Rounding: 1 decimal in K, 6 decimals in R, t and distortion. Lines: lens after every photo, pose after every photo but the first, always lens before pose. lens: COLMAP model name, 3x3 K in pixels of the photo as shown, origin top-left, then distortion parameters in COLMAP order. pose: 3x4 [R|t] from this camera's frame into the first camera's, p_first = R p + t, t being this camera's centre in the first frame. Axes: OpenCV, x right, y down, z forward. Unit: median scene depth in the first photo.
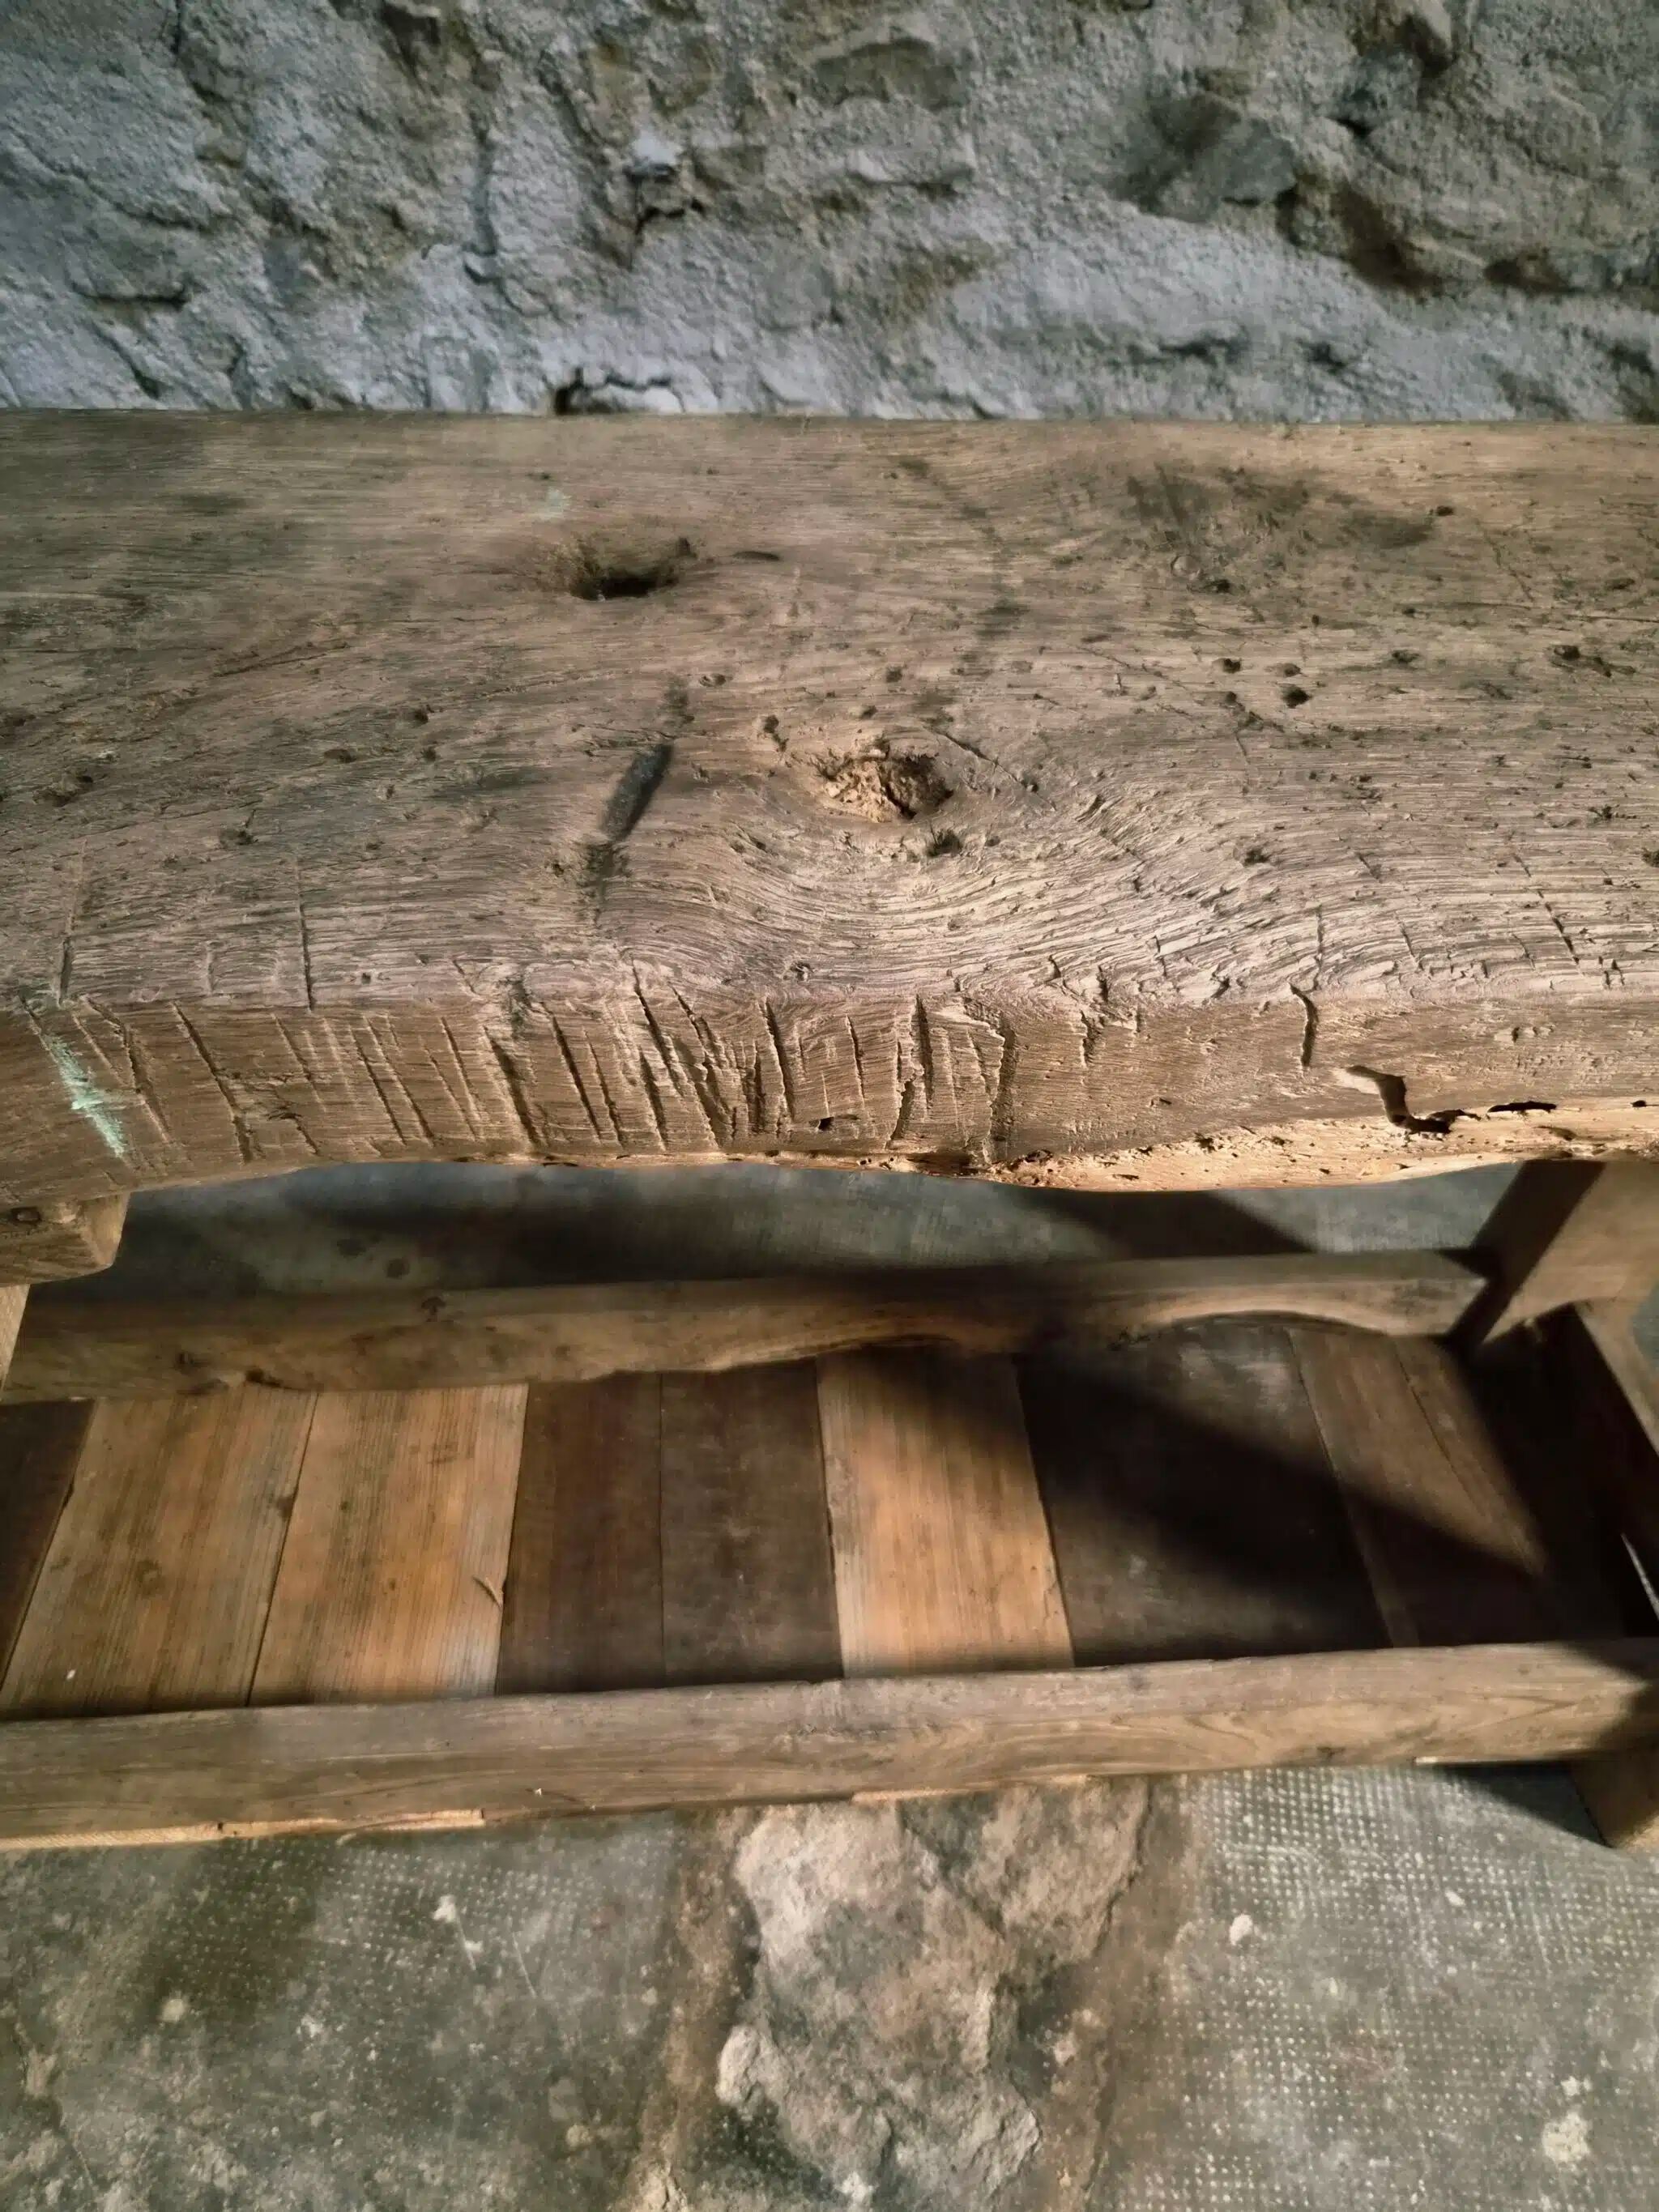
lens RADIAL K [[1516.9, 0, 841.7], [0, 1516.9, 1127.2], [0, 0, 1]] dist [0.045205, -0.040683]
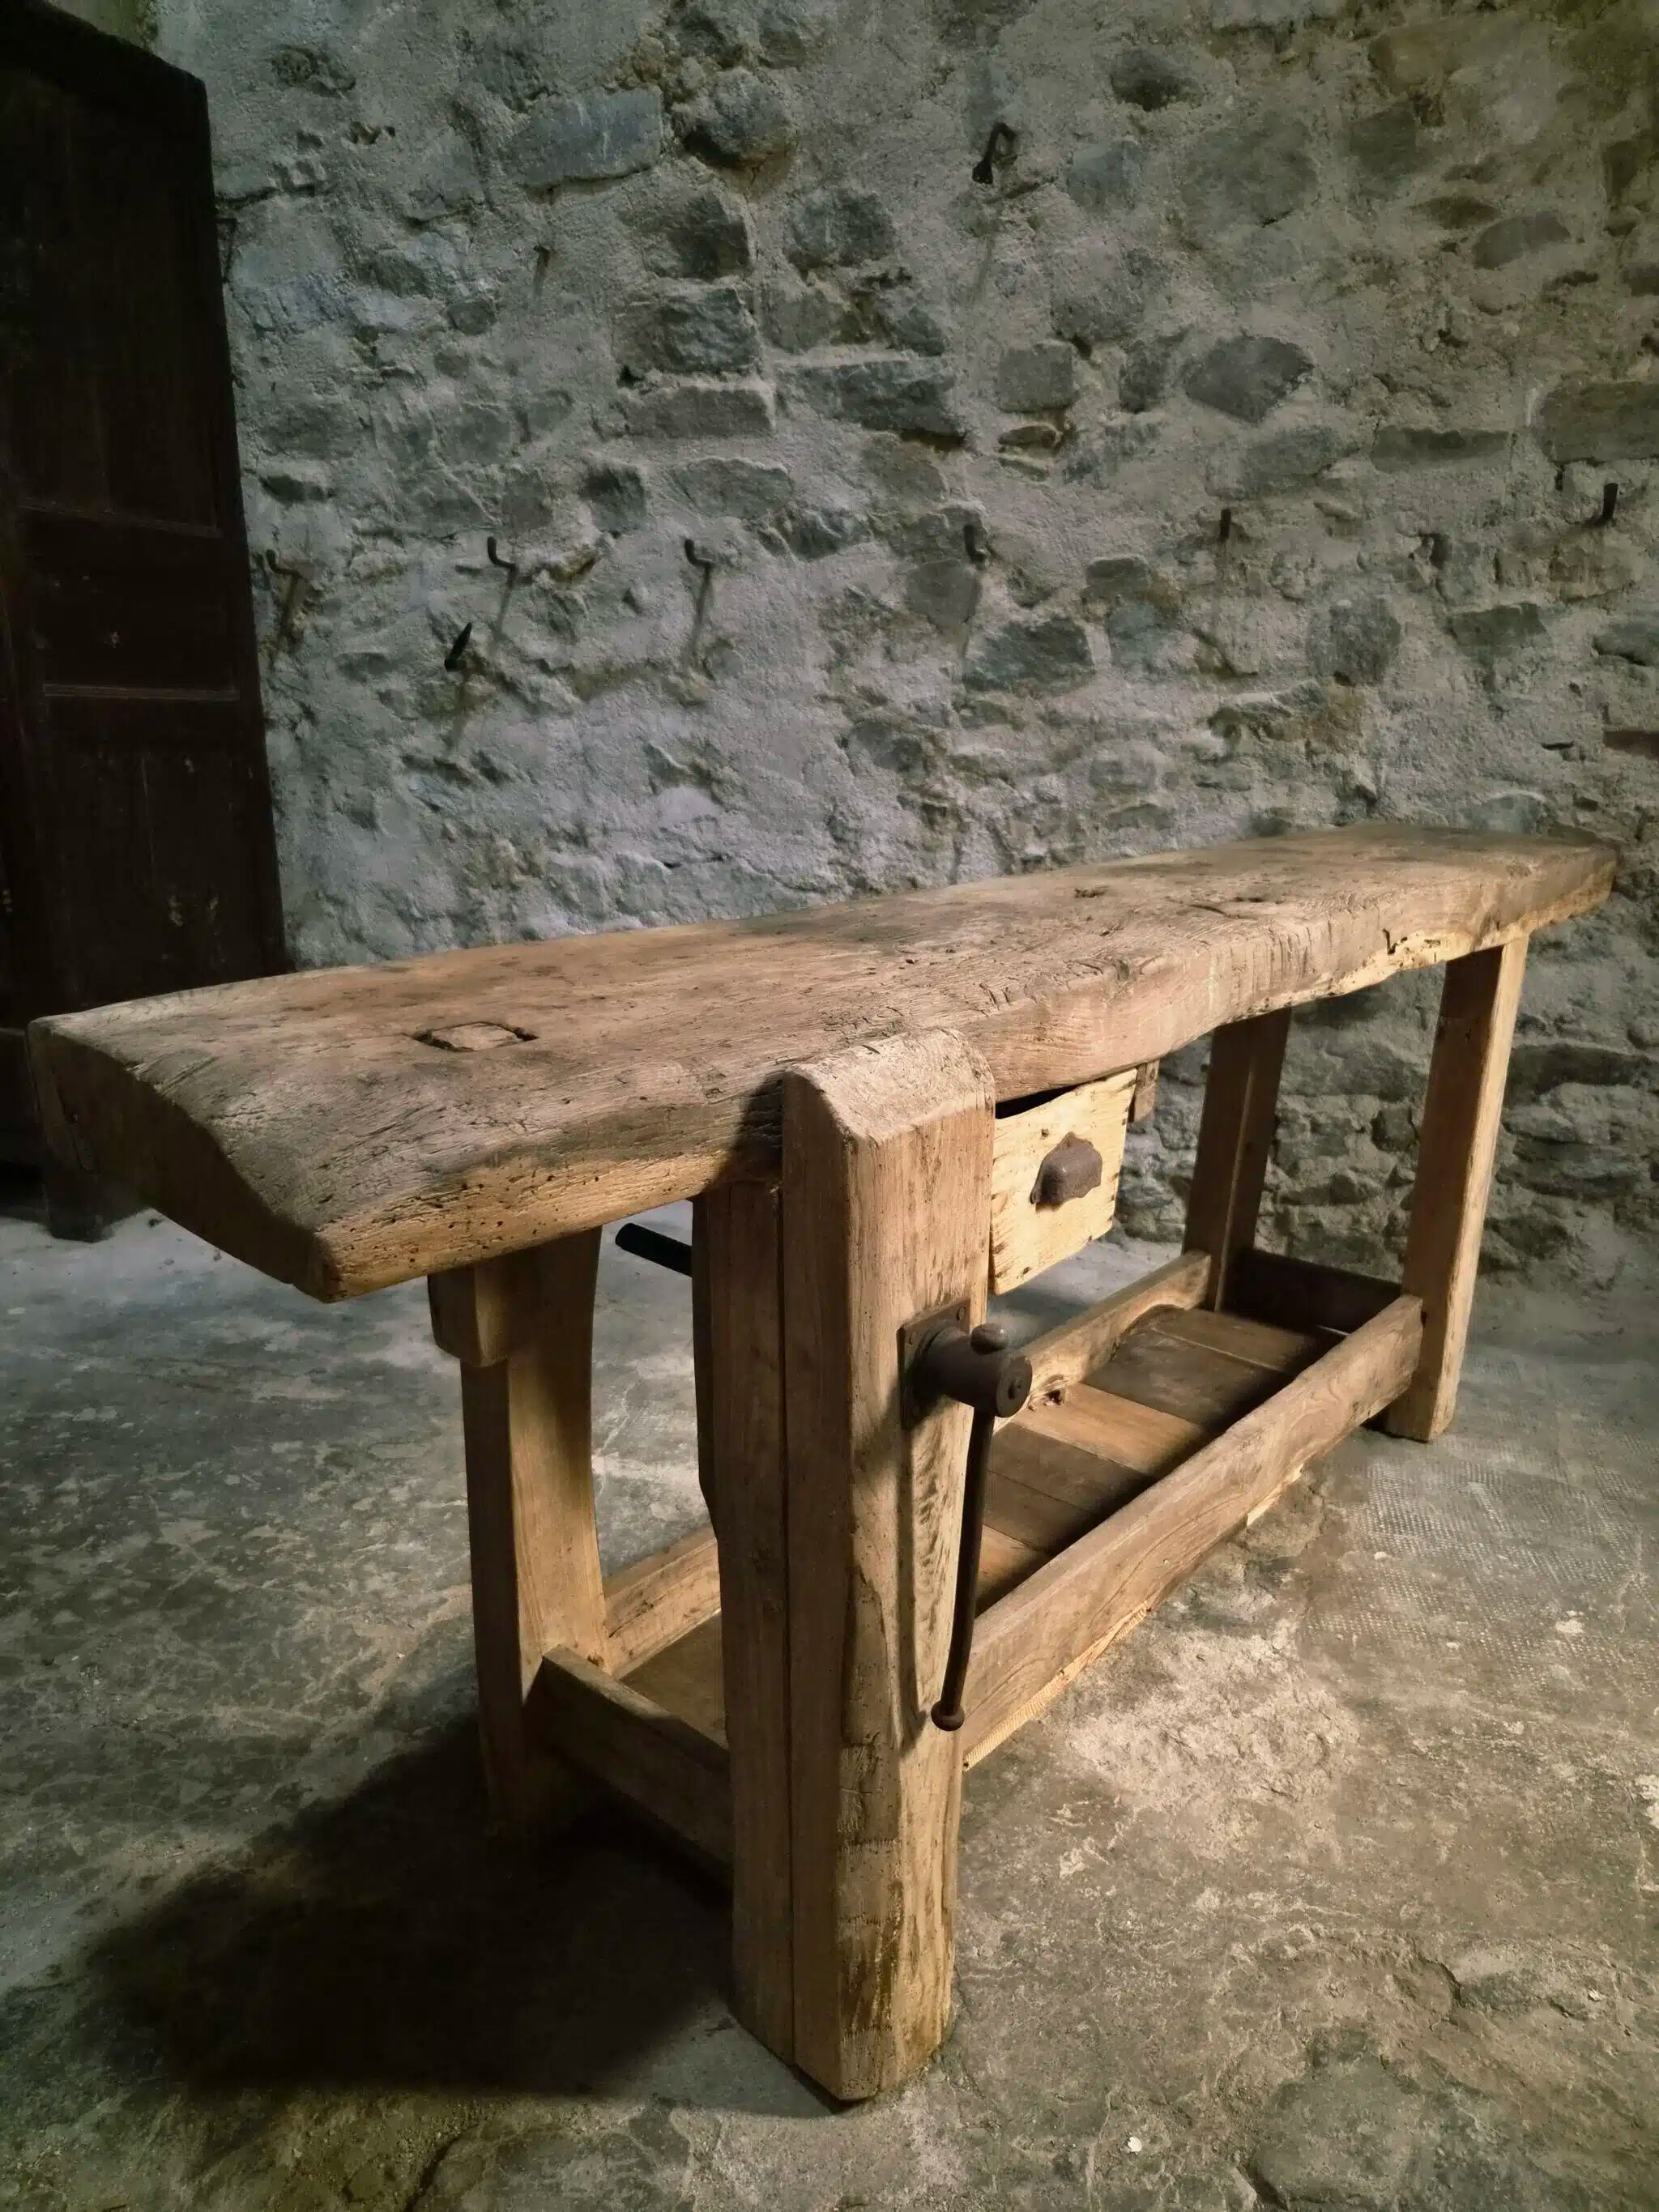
lens RADIAL K [[1500.9, 0, 829.0], [0, 1500.9, 1107.8], [0, 0, 1]] dist [0.062283, -0.051862]
pose [[0.993075, 0.006554, -0.117296, -0.165912], [-0.066160, 0.856263, -0.512286, 0.910787], [0.097078, 0.516499, 0.850767, -0.791288]]
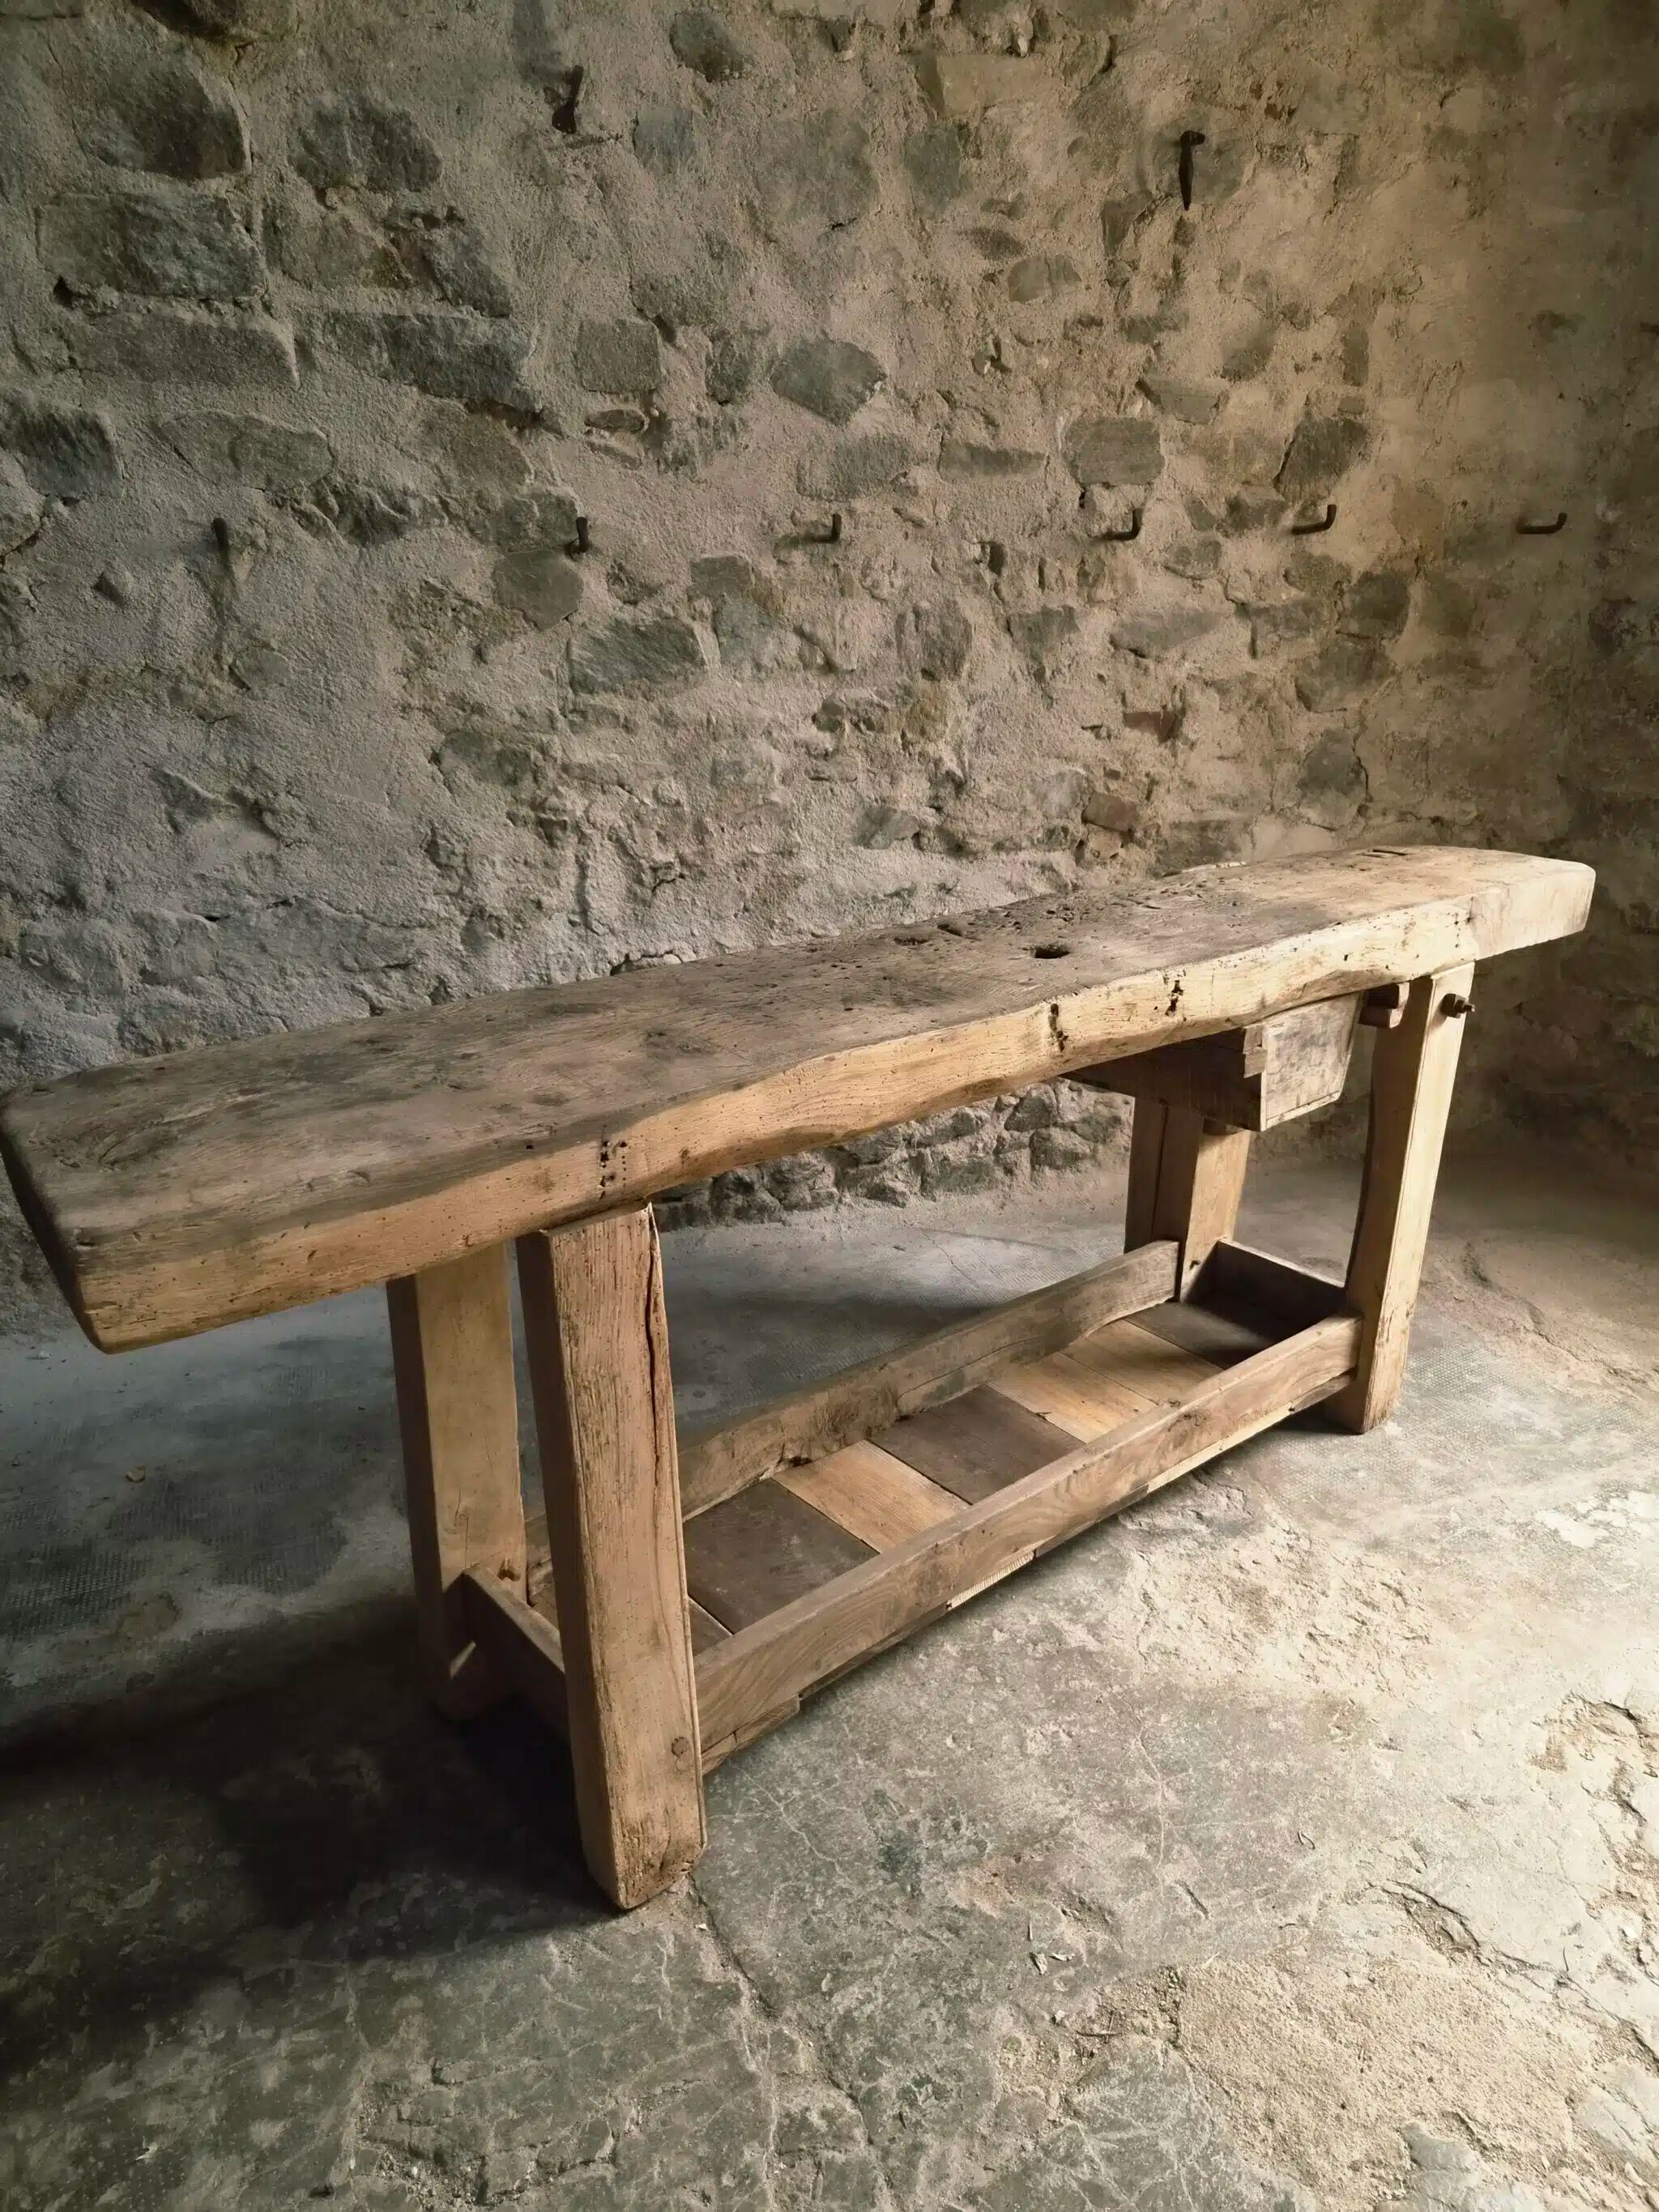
lens RADIAL K [[1500.9, 0, 839.5], [0, 1500.9, 1130.7], [0, 0, 1]] dist [0.062283, -0.051862]
pose [[0.838203, -0.222533, 0.497891, -1.126062], [0.411361, 0.857381, -0.309321, 0.514594], [-0.358048, 0.464087, 0.810200, -0.719983]]
